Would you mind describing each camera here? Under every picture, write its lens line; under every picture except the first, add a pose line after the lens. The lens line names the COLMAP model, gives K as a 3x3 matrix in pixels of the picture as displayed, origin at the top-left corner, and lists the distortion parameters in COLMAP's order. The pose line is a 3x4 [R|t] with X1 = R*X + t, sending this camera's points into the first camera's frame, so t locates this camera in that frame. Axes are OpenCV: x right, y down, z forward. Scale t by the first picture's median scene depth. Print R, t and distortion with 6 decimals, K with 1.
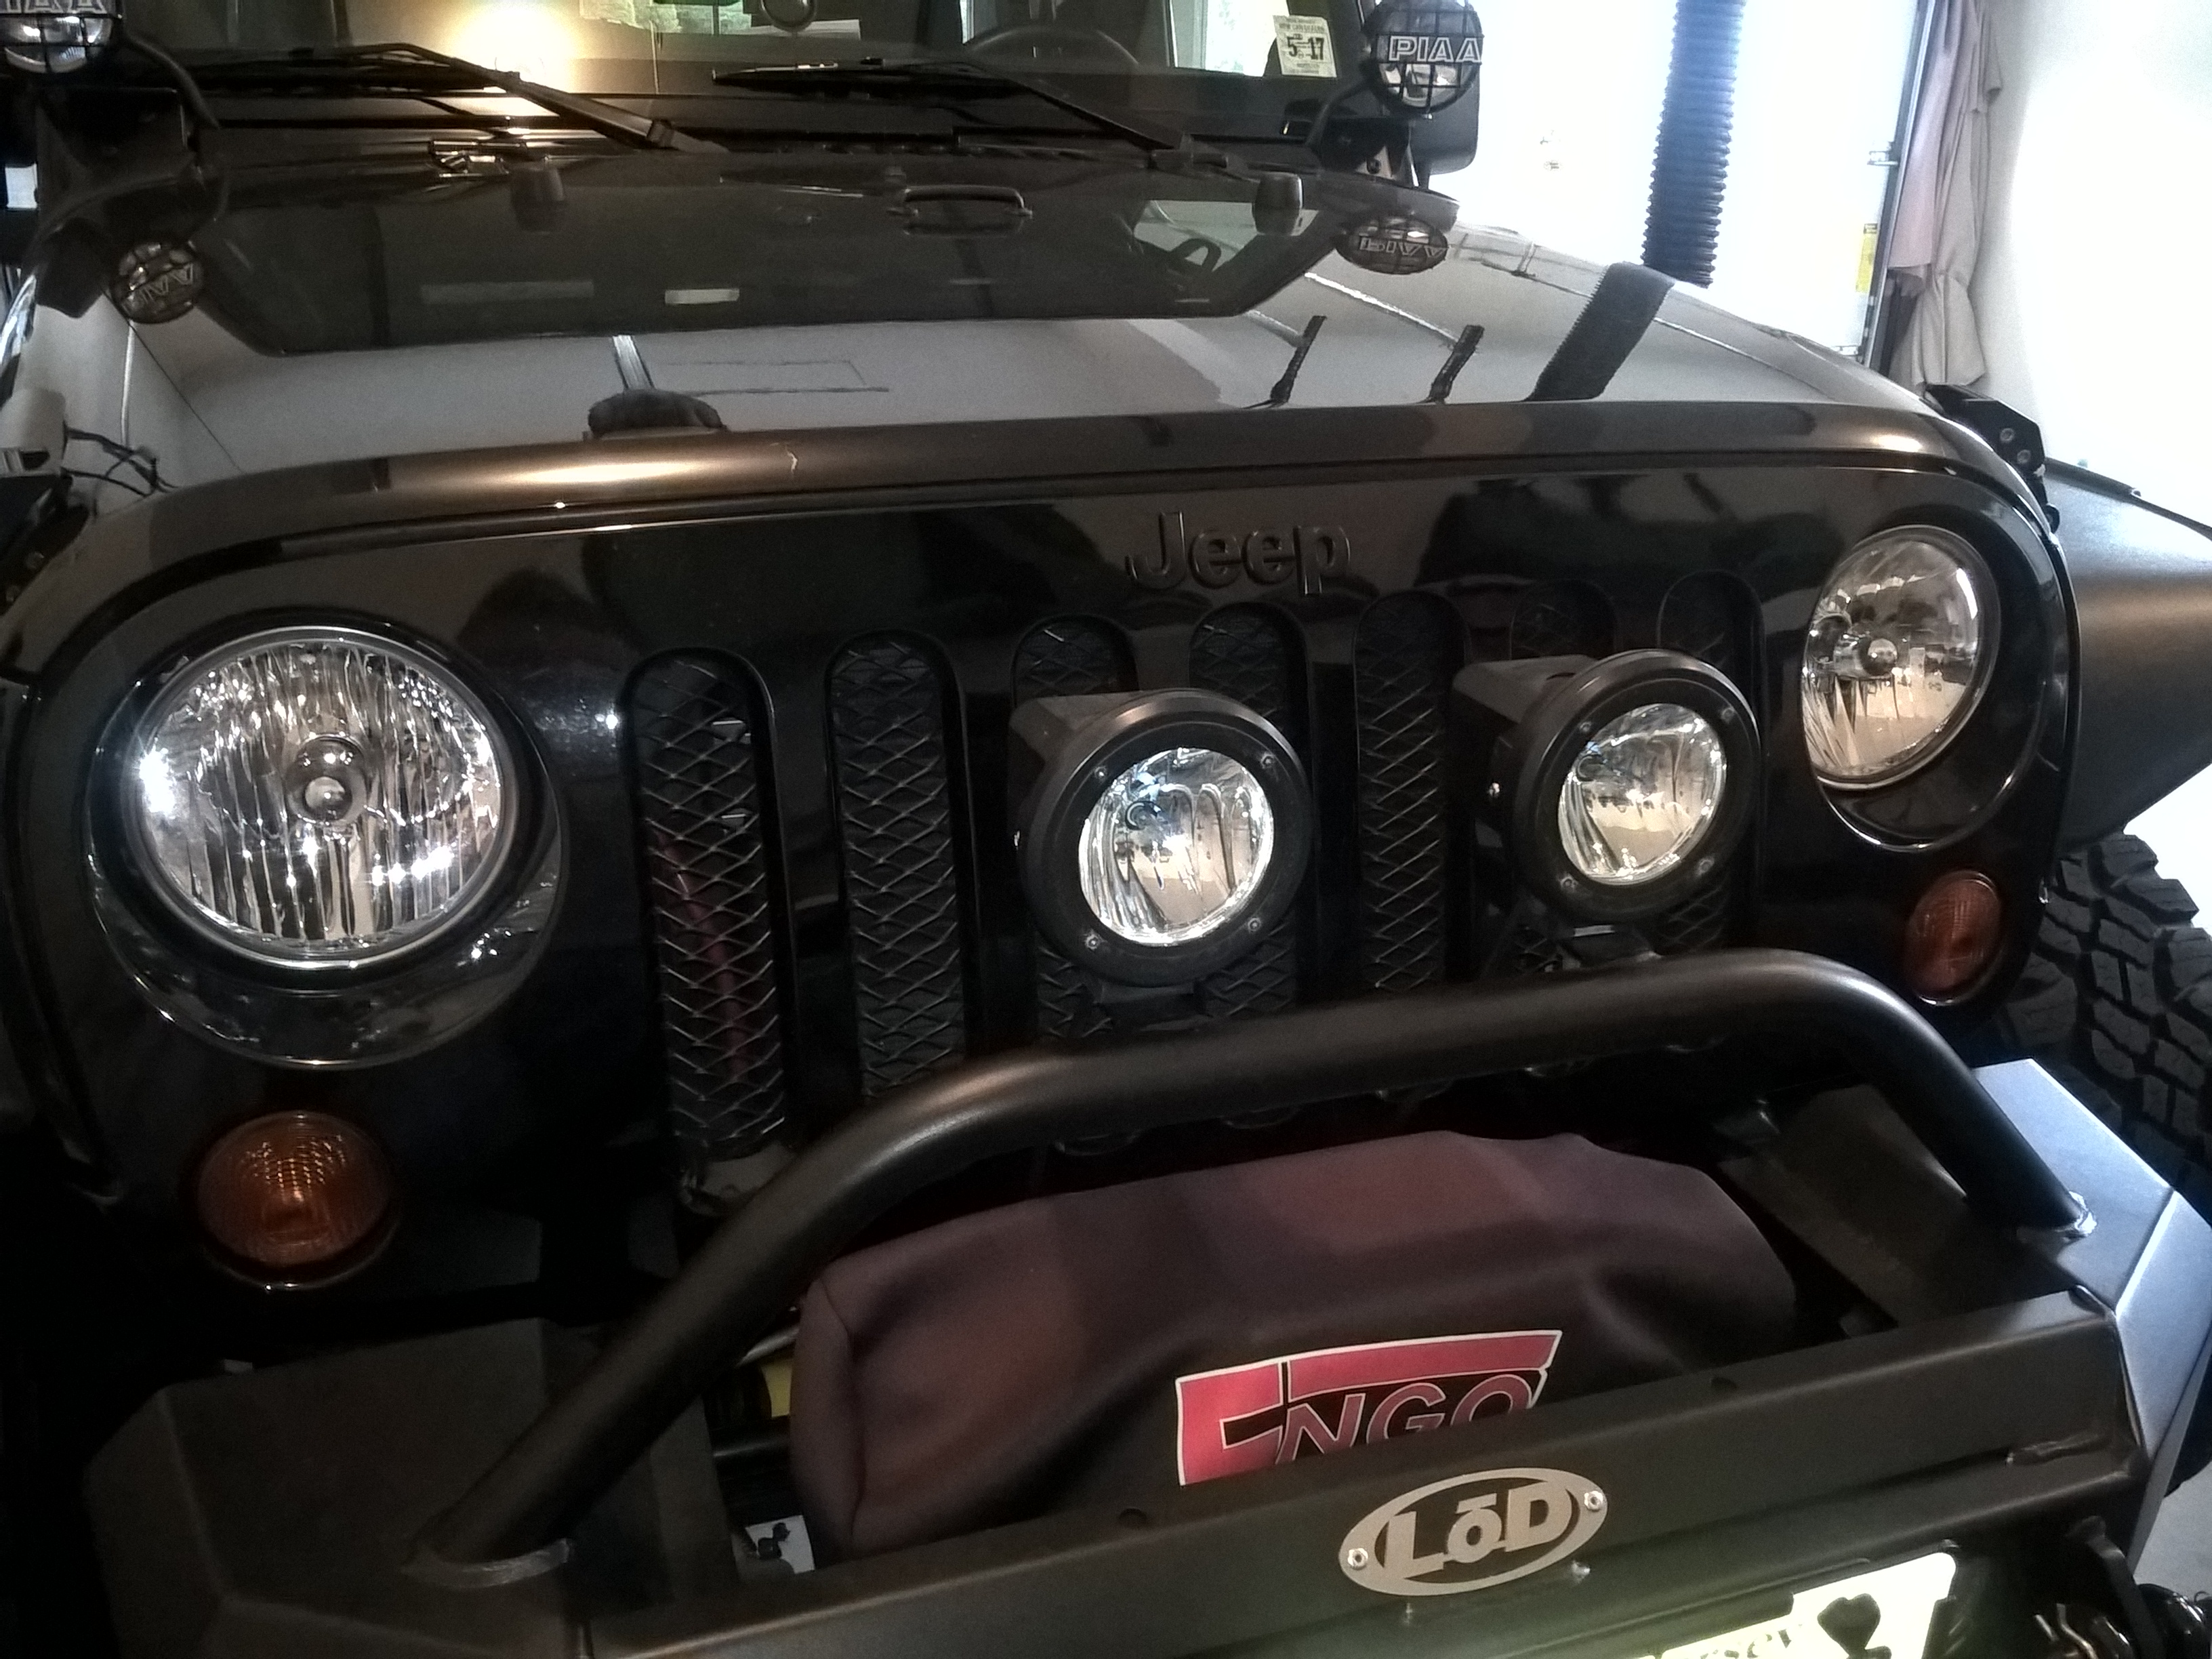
lens RADIAL K [[1846.0, 0, 1113.5], [0, 1846.0, 760.7], [0, 0, 1]] dist [0.075069, -0.133604]
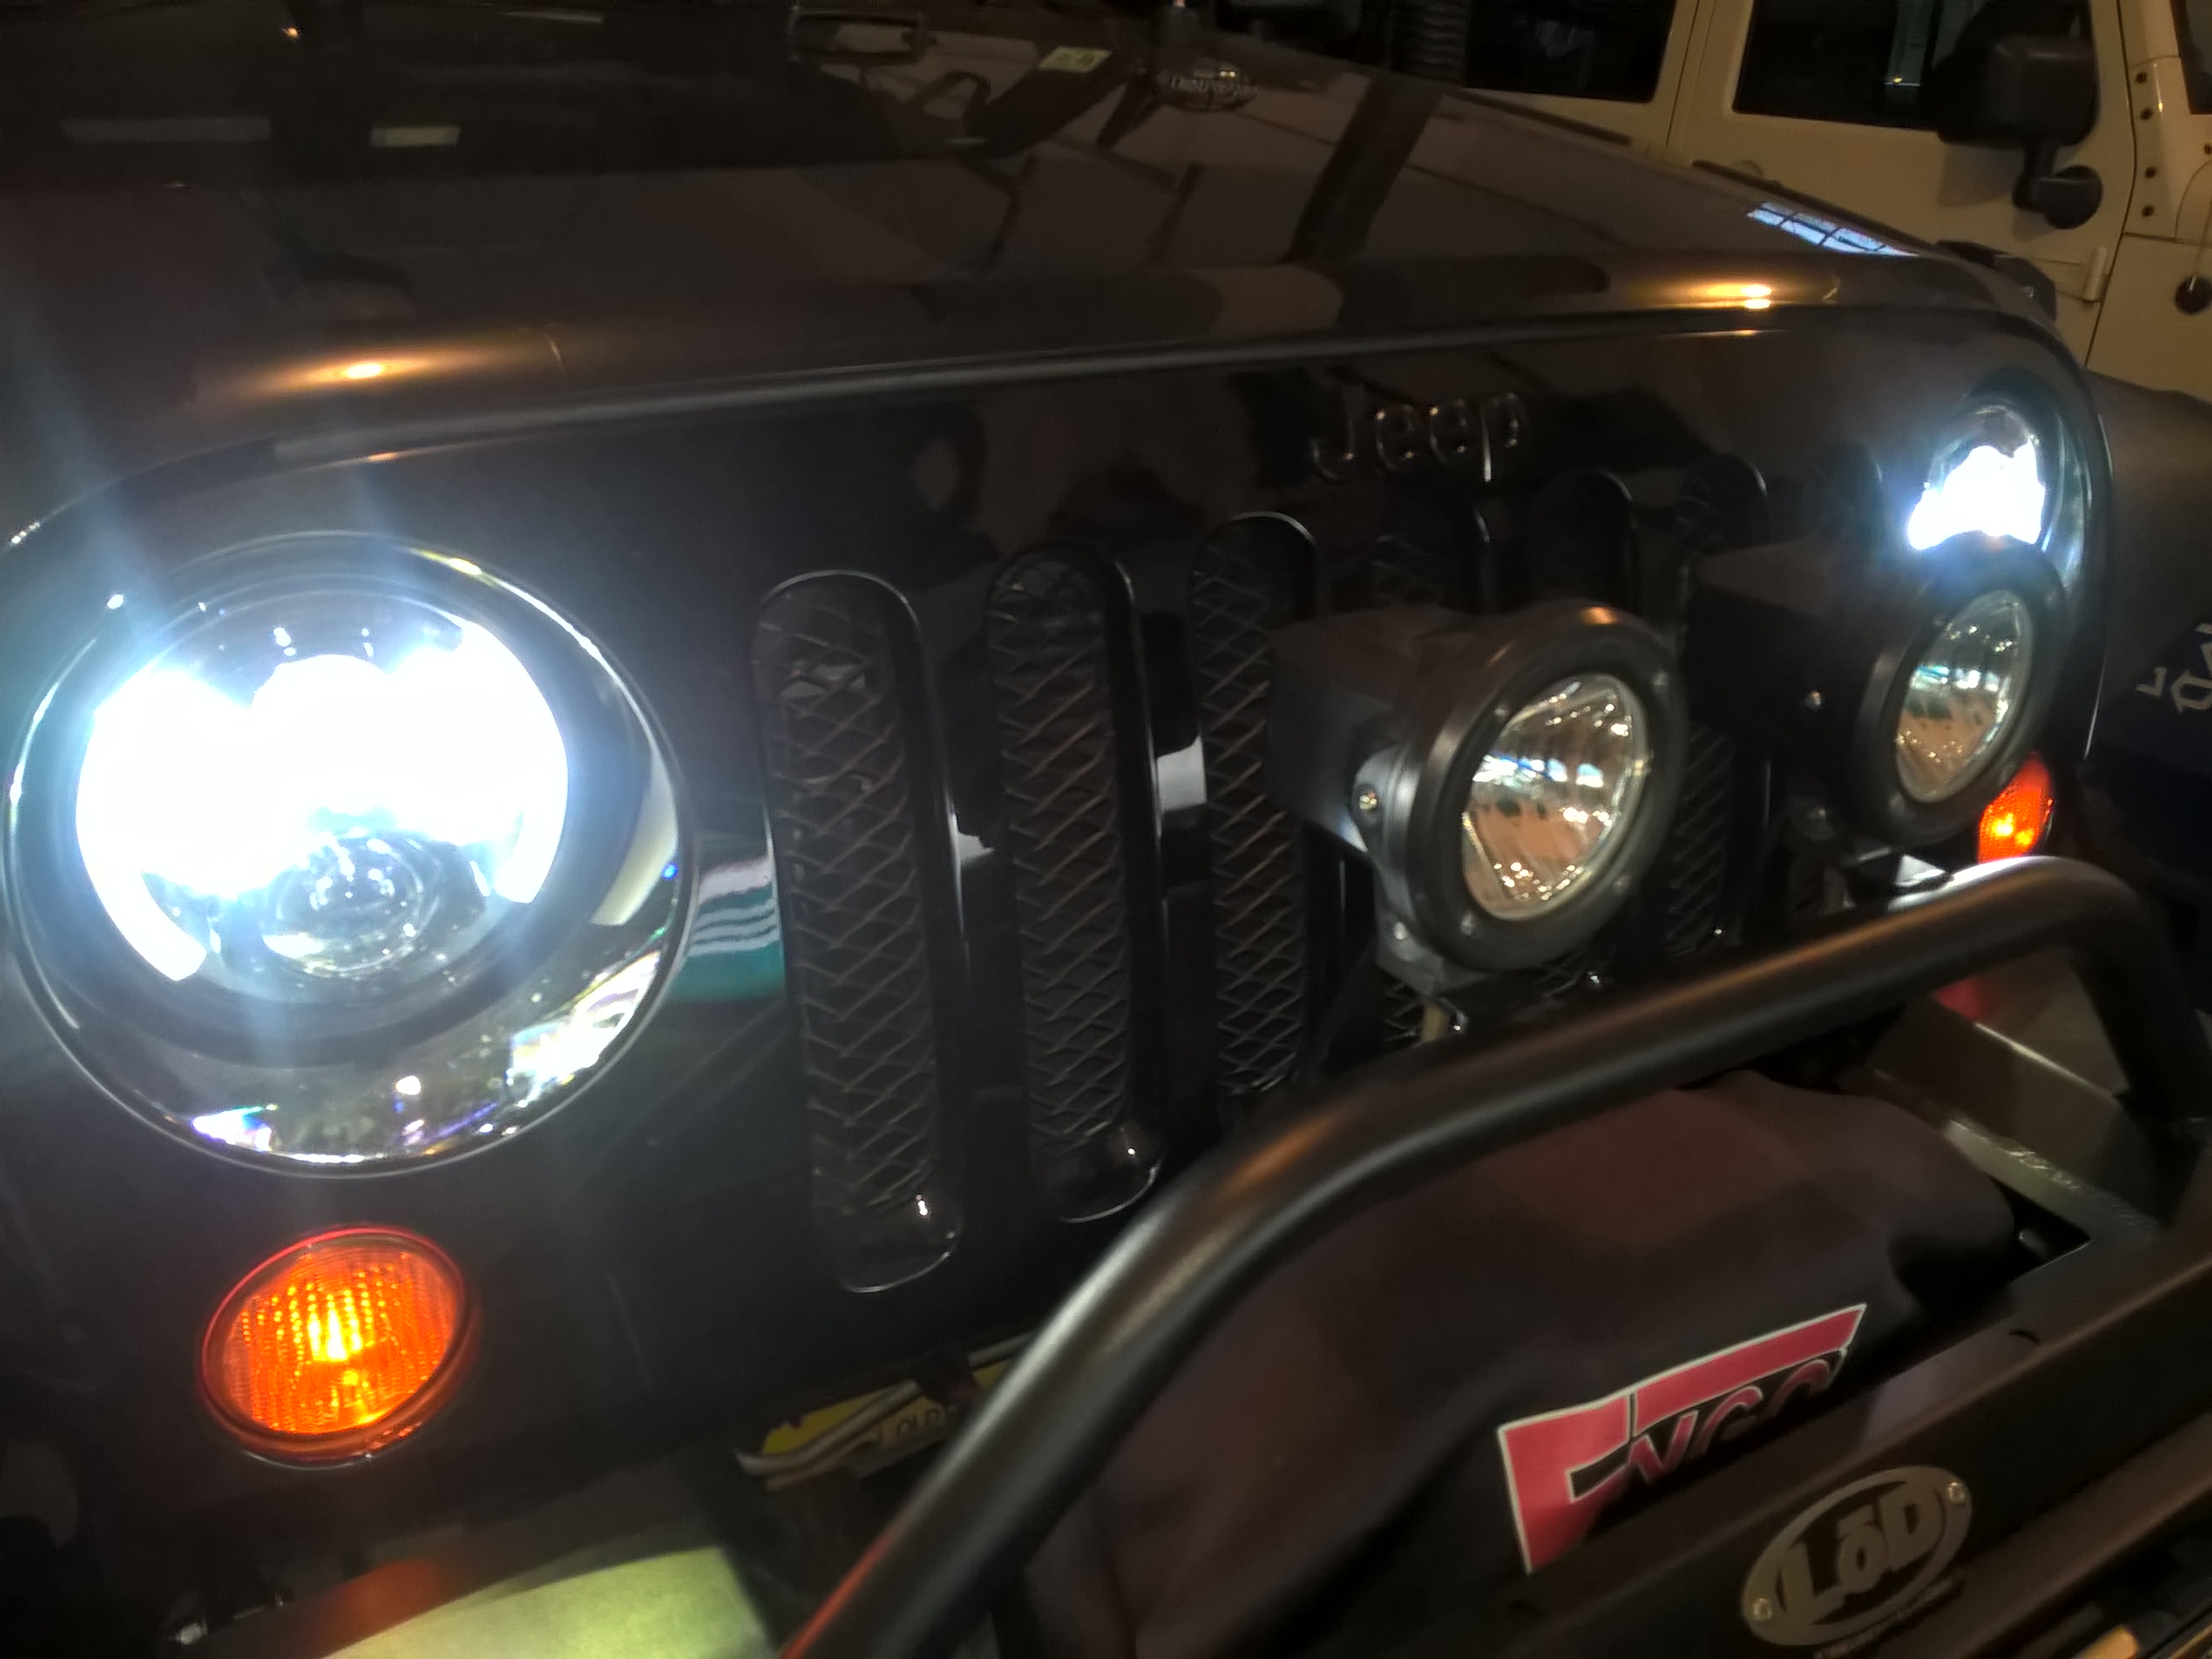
lens RADIAL K [[1846.0, 0, 1130.7], [0, 1846.0, 784.9], [0, 0, 1]] dist [0.075069, -0.133604]
pose [[0.970264, -0.067352, 0.232489, -0.293764], [0.051357, 0.995921, 0.074185, -0.024956], [-0.236537, -0.060039, 0.969766, 0.238179]]
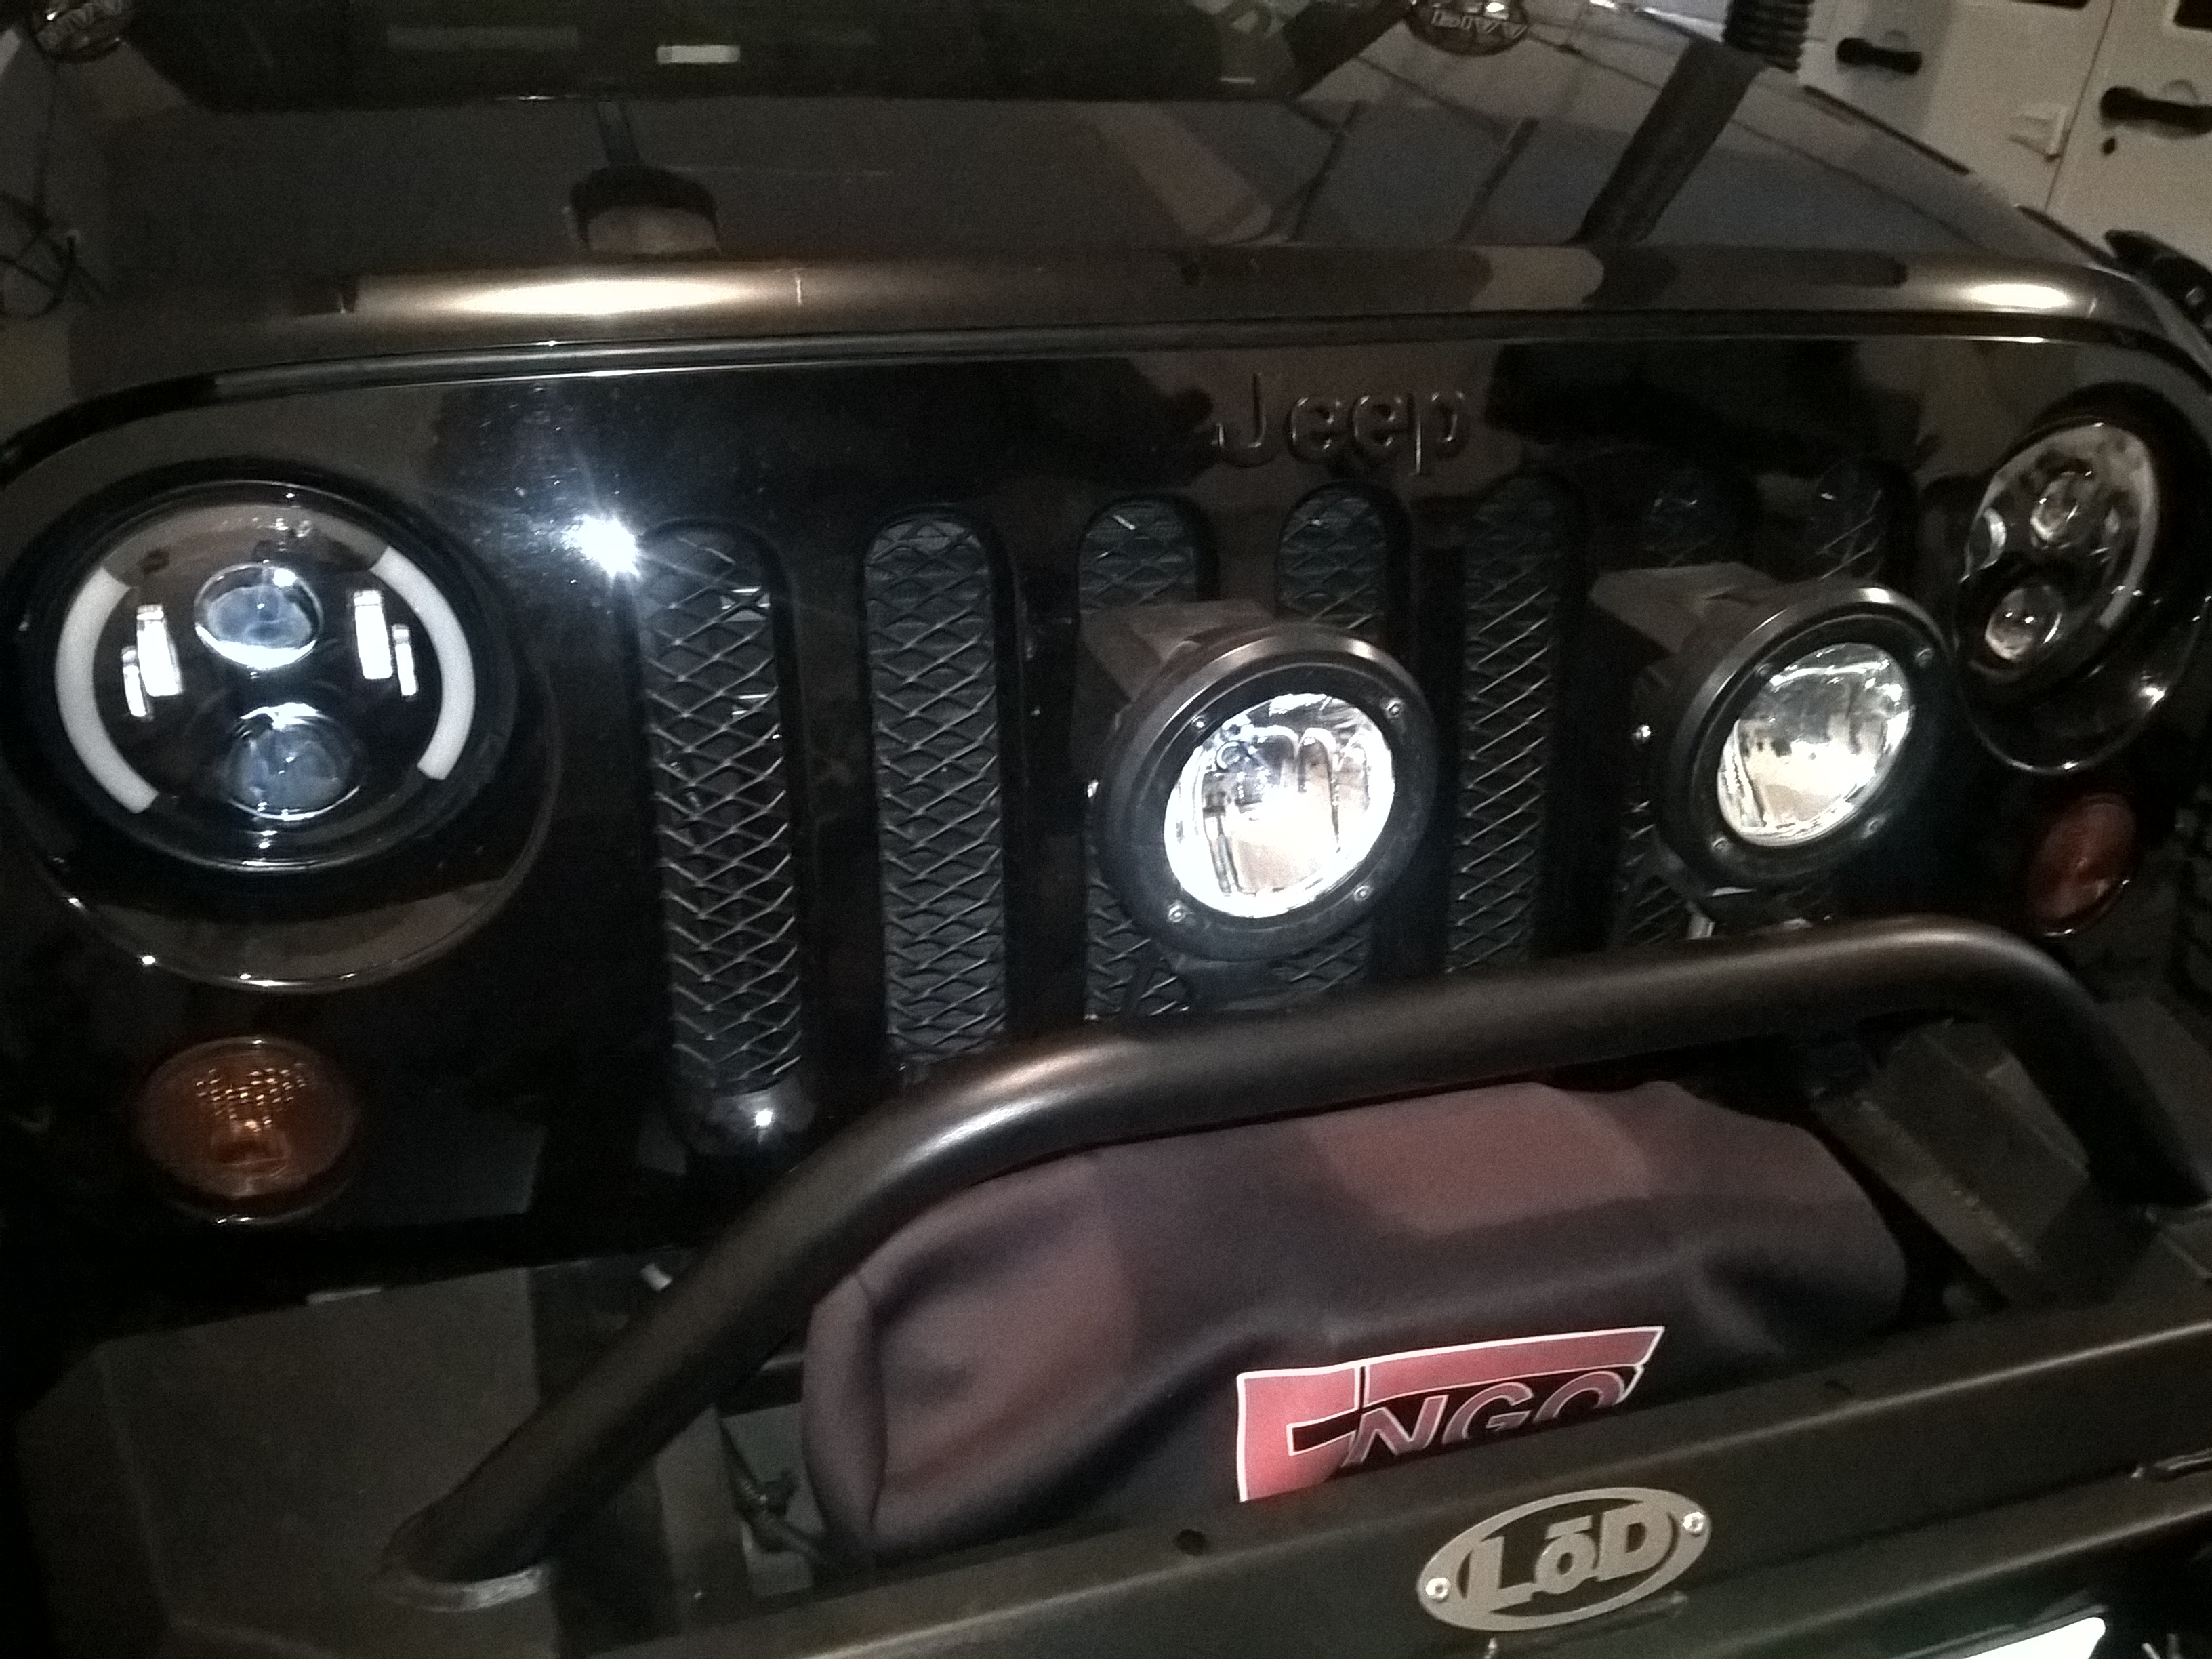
lens RADIAL K [[1846.0, 0, 1122.6], [0, 1846.0, 783.6], [0, 0, 1]] dist [0.075069, -0.133604]
pose [[0.999135, 0.039201, 0.013855, -0.044513], [-0.040727, 0.989818, 0.136384, -0.067408], [-0.008367, -0.136831, 0.990559, 0.147271]]
